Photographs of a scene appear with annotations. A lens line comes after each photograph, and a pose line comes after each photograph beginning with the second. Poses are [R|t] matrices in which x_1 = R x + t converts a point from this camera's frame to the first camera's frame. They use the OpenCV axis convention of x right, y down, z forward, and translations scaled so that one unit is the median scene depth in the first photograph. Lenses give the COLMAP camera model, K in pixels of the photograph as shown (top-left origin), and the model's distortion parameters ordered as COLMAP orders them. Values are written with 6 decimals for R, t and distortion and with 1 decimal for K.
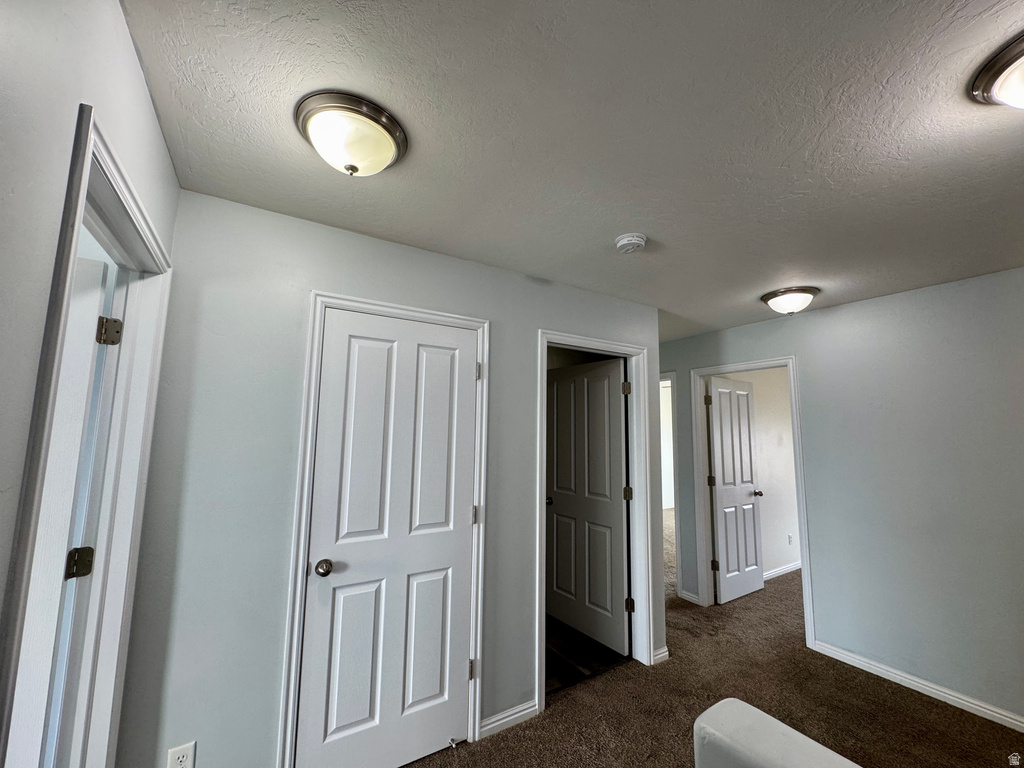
lens RADIAL K [[409.1, 0, 510.8], [0, 409.1, 383.0], [0, 0, 1]] dist [-0.005782, 0.000577]
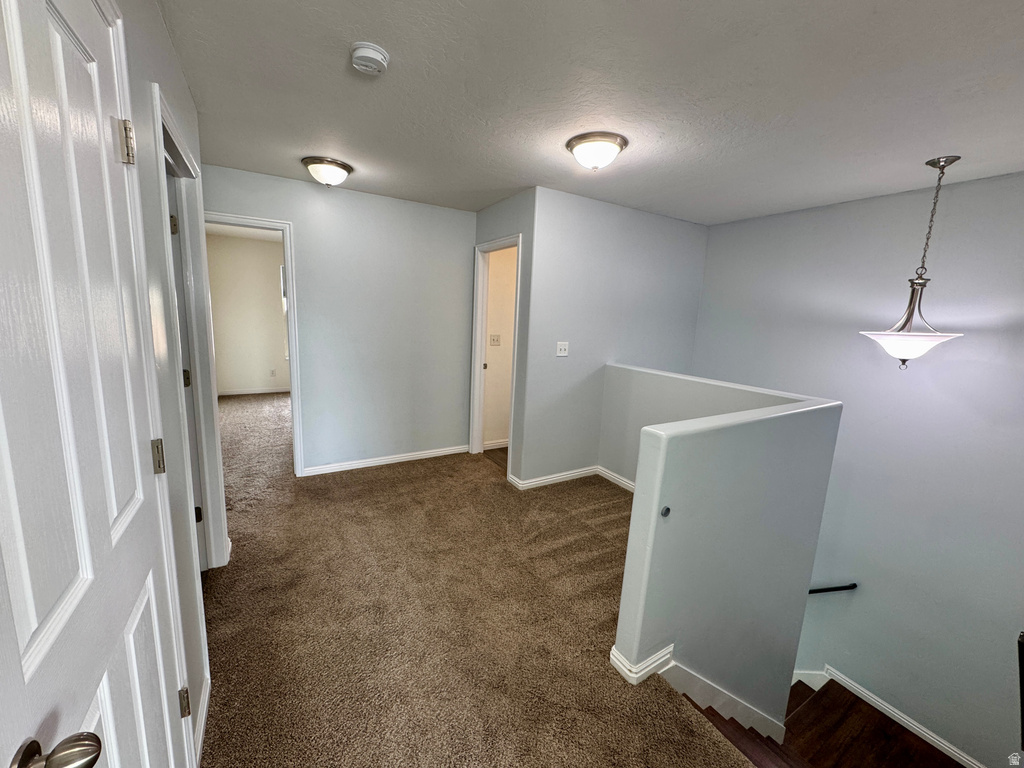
lens RADIAL K [[409.1, 0, 510.6], [0, 409.1, 380.7], [0, 0, 1]] dist [-0.005782, 0.000577]
pose [[0.028513, -0.178831, 0.983467, -0.434835], [-0.154368, 0.971276, 0.181090, 0.058528], [-0.987602, -0.156979, 0.000088, 0.461179]]
